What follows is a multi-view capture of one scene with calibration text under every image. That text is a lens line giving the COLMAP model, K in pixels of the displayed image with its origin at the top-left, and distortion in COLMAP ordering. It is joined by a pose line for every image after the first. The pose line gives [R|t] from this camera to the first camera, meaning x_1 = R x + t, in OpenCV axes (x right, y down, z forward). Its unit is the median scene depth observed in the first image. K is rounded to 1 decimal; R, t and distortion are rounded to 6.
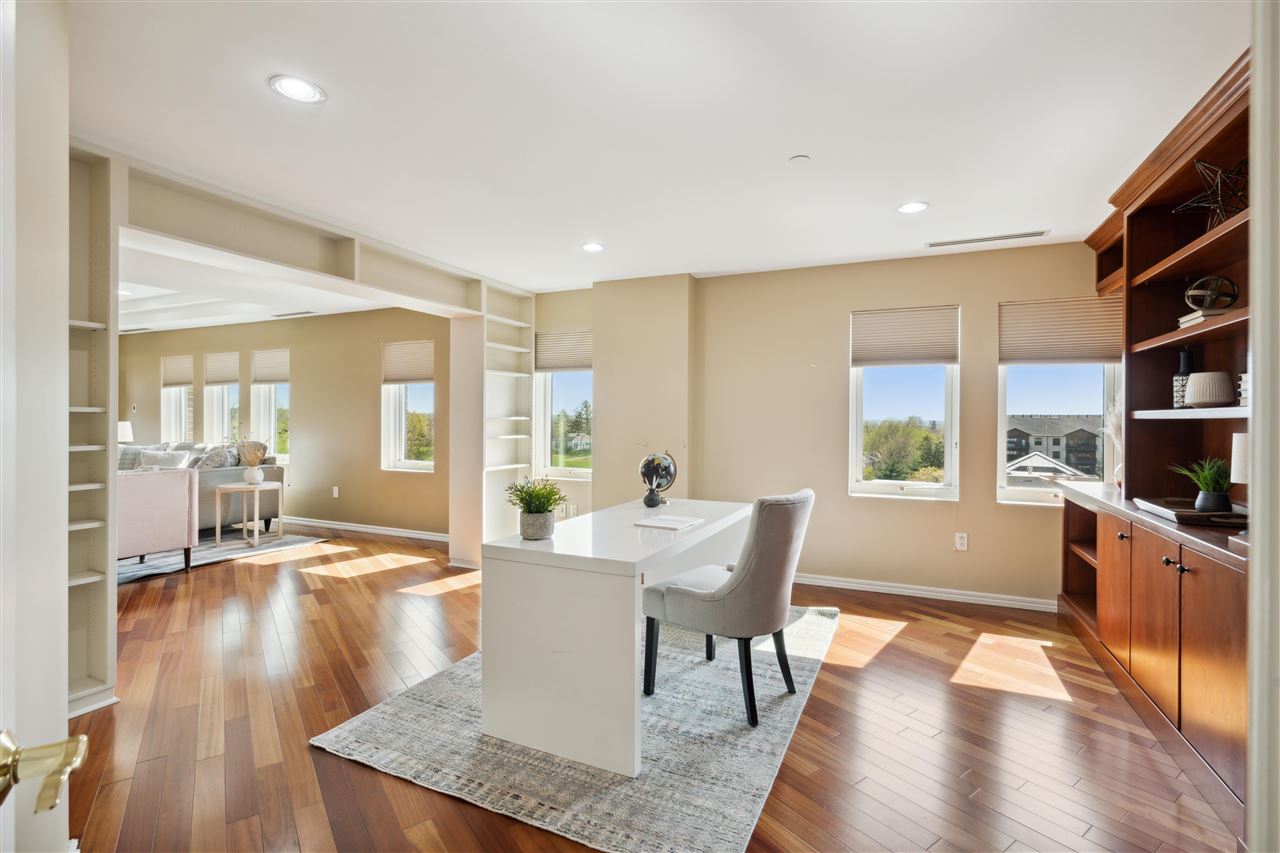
lens RADIAL K [[597.6, 0, 637.1], [0, 597.6, 419.6], [0, 0, 1]] dist [-0.002628, 0.000463]
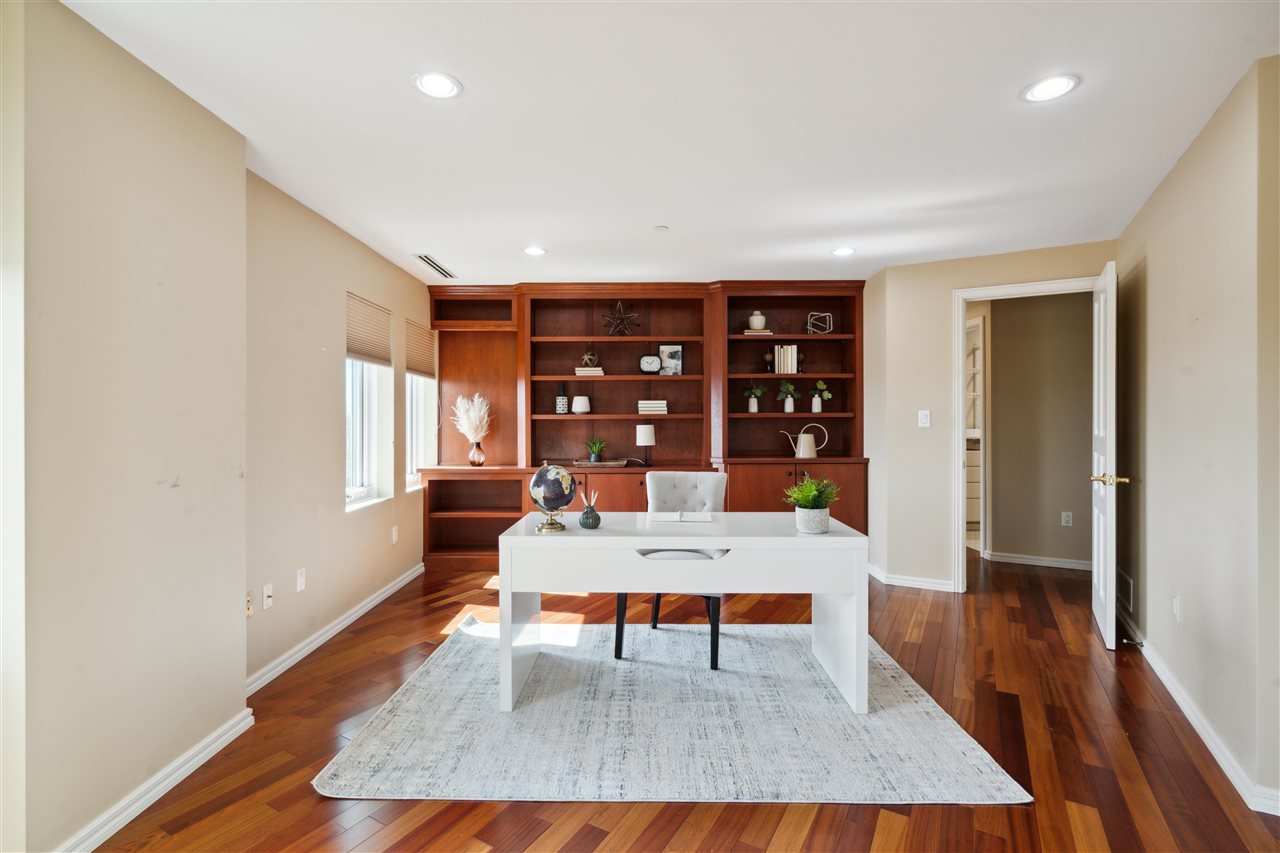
lens RADIAL K [[597.6, 0, 640.5], [0, 597.6, 421.2], [0, 0, 1]] dist [-0.002628, 0.000463]
pose [[-0.438233, -0.009853, 0.898808, -0.539867], [0.000274, 0.999938, 0.011095, -0.008900], [-0.898862, 0.005109, -0.438203, 0.950625]]
